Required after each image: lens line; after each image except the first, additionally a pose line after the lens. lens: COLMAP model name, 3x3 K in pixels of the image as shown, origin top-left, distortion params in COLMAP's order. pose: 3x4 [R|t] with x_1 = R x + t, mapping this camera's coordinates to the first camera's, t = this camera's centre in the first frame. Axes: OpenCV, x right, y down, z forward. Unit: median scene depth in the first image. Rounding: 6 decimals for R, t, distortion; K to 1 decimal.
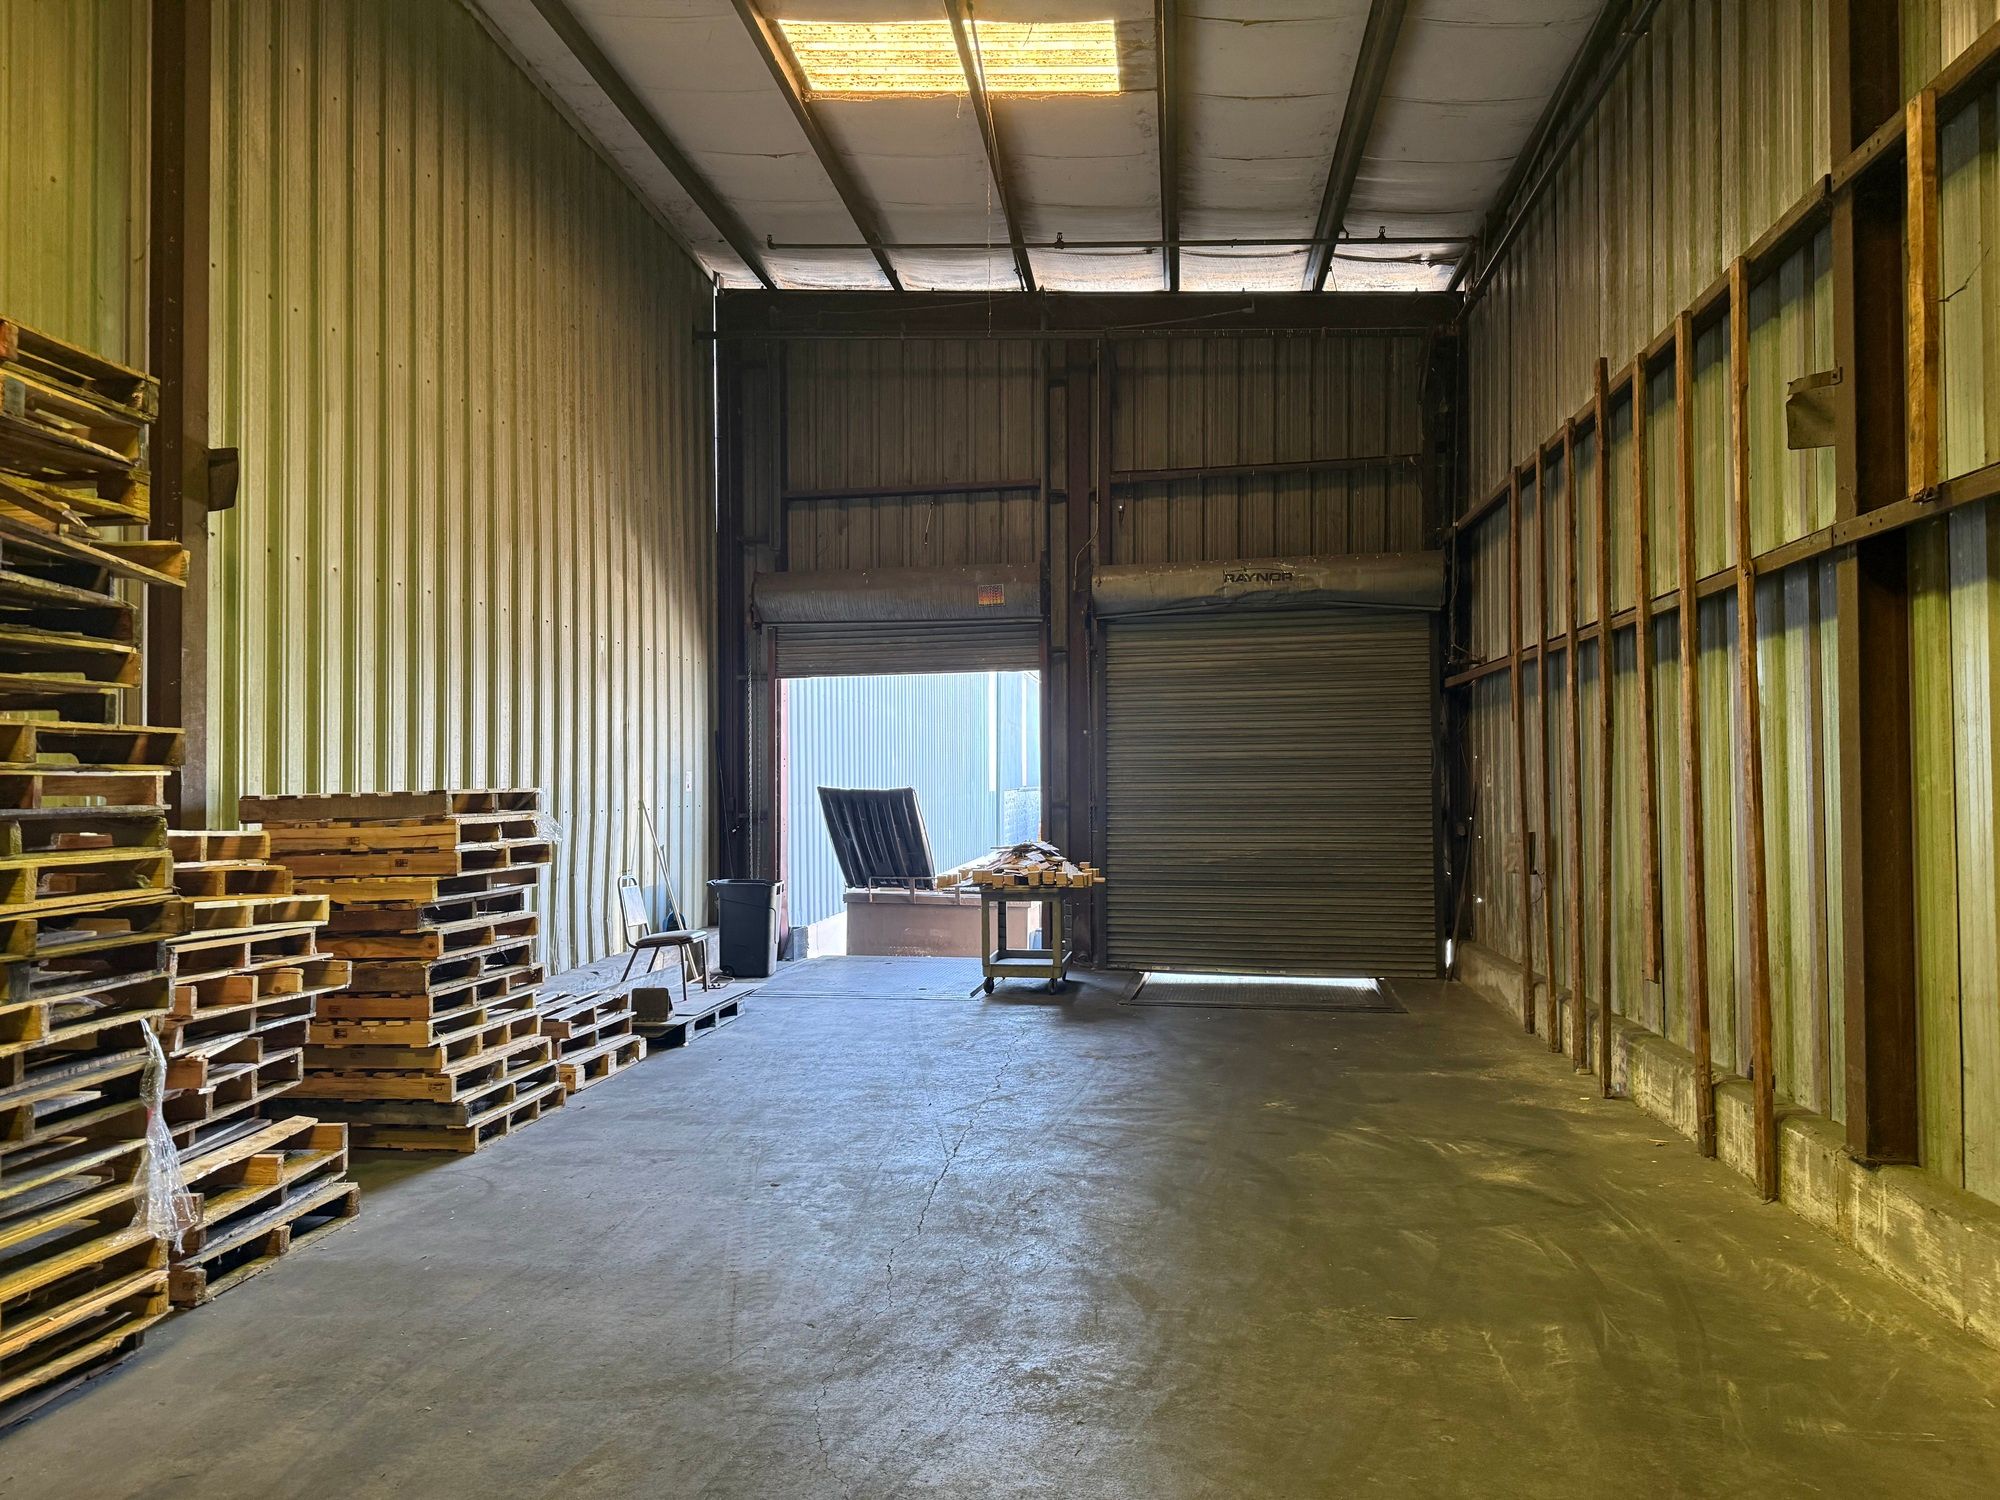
lens RADIAL K [[1471.5, 0, 1007.5], [0, 1471.5, 747.2], [0, 0, 1]] dist [0.054623, -0.080471]
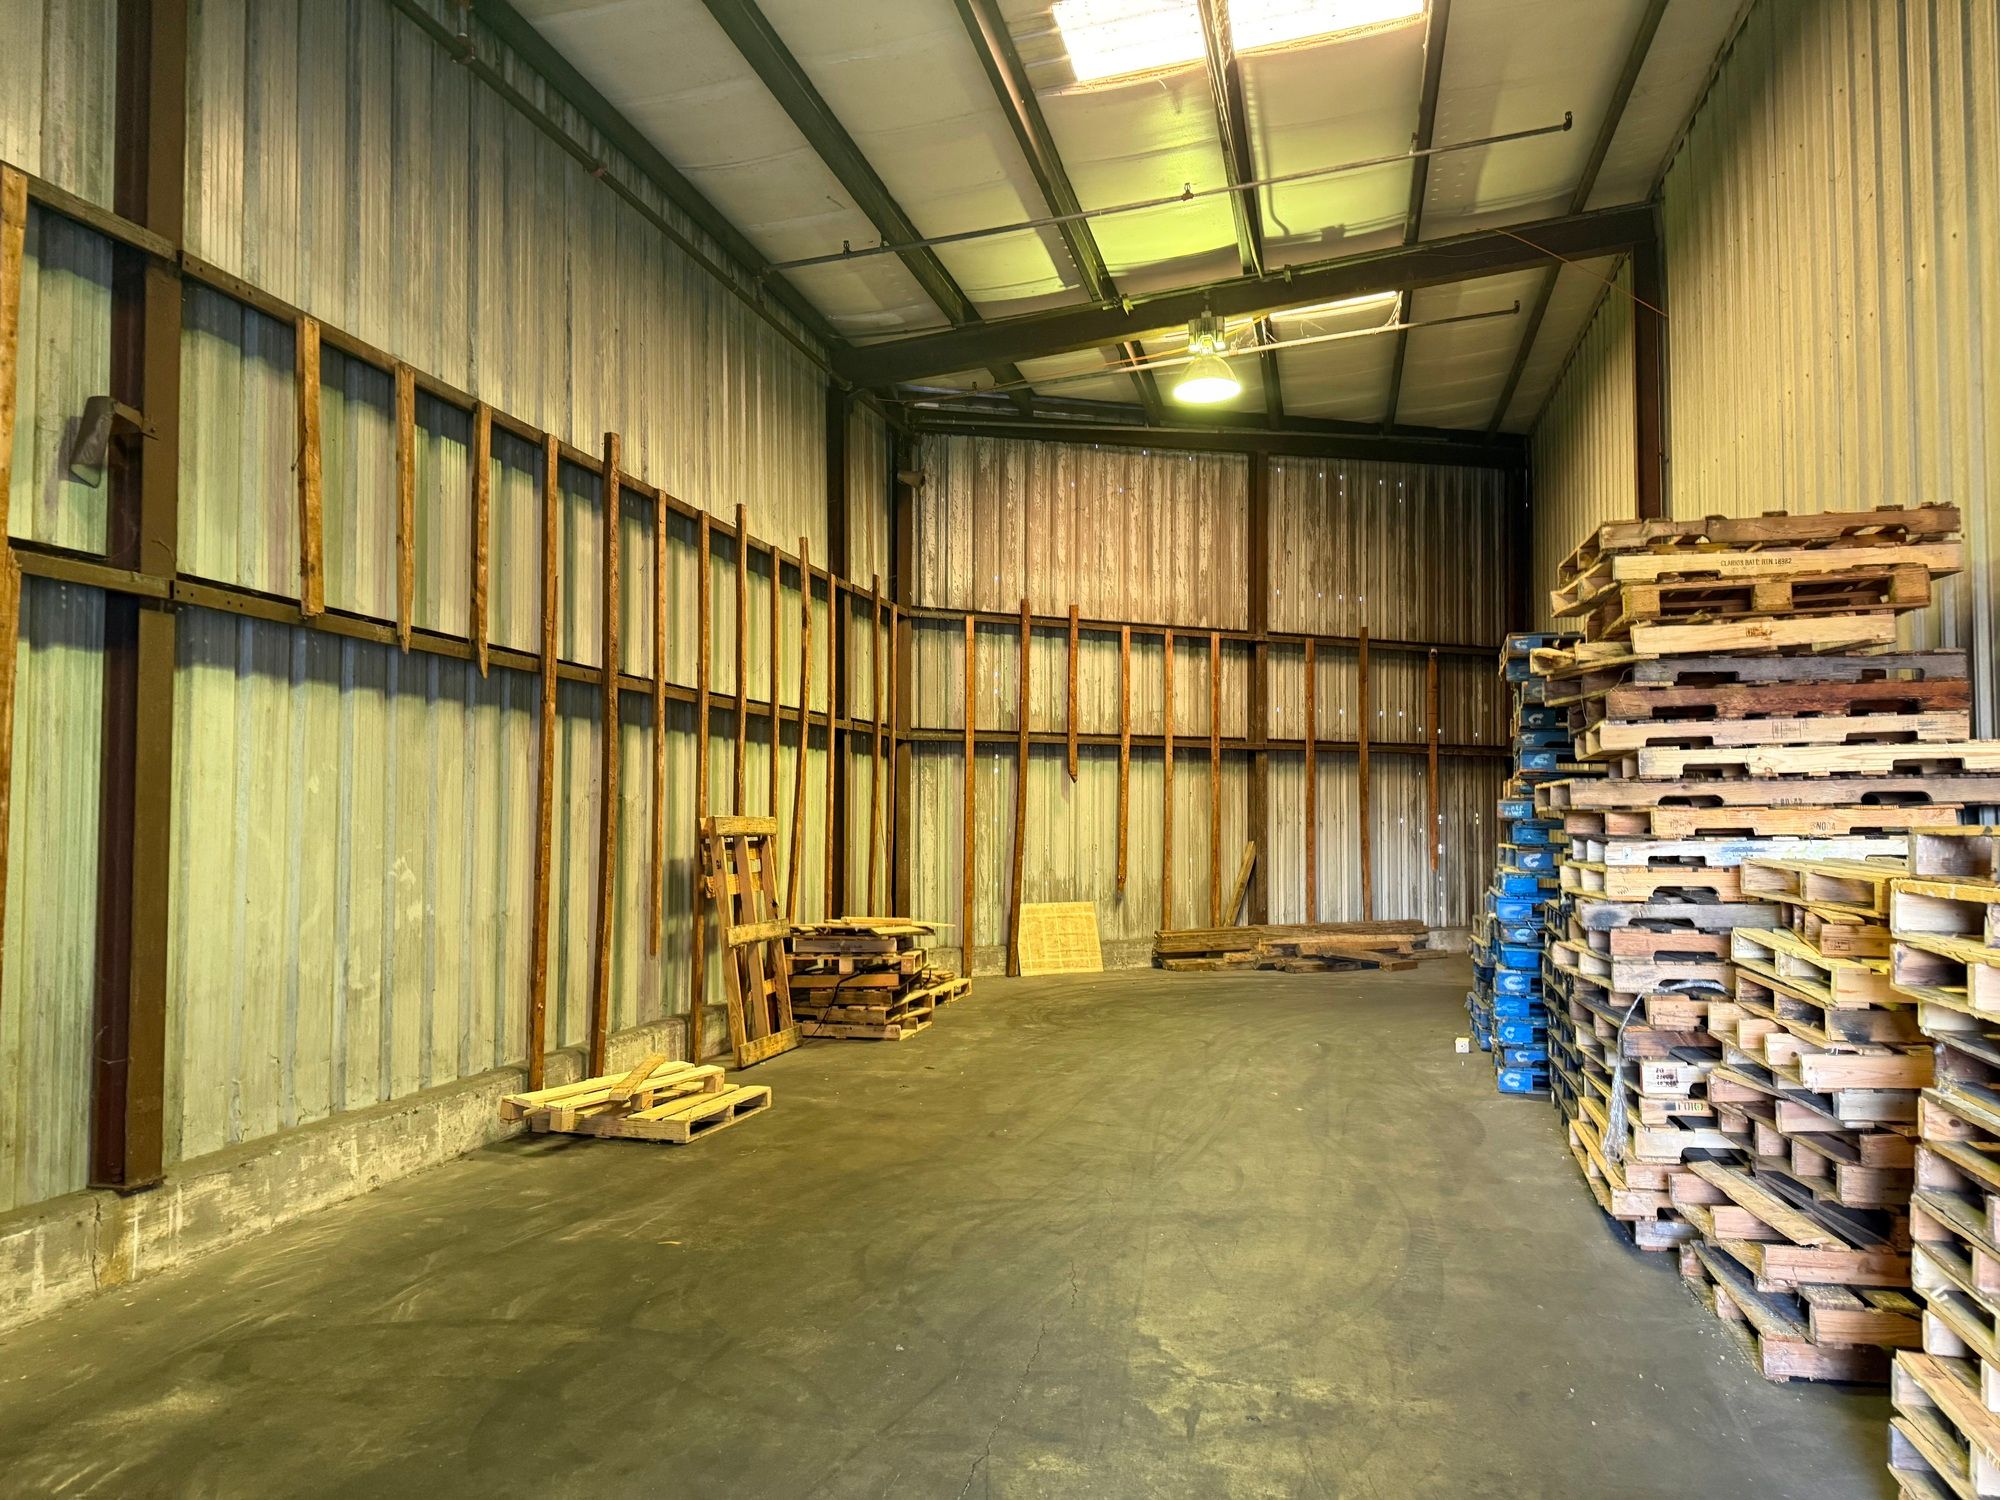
lens RADIAL K [[1471.5, 0, 1007.5], [0, 1471.5, 747.2], [0, 0, 1]] dist [0.054623, -0.080471]
pose [[-0.994395, 0.009698, 0.105281, -0.141739], [0.001590, 0.997044, -0.076822, 0.051885], [-0.105715, -0.076224, -0.991471, 2.006588]]
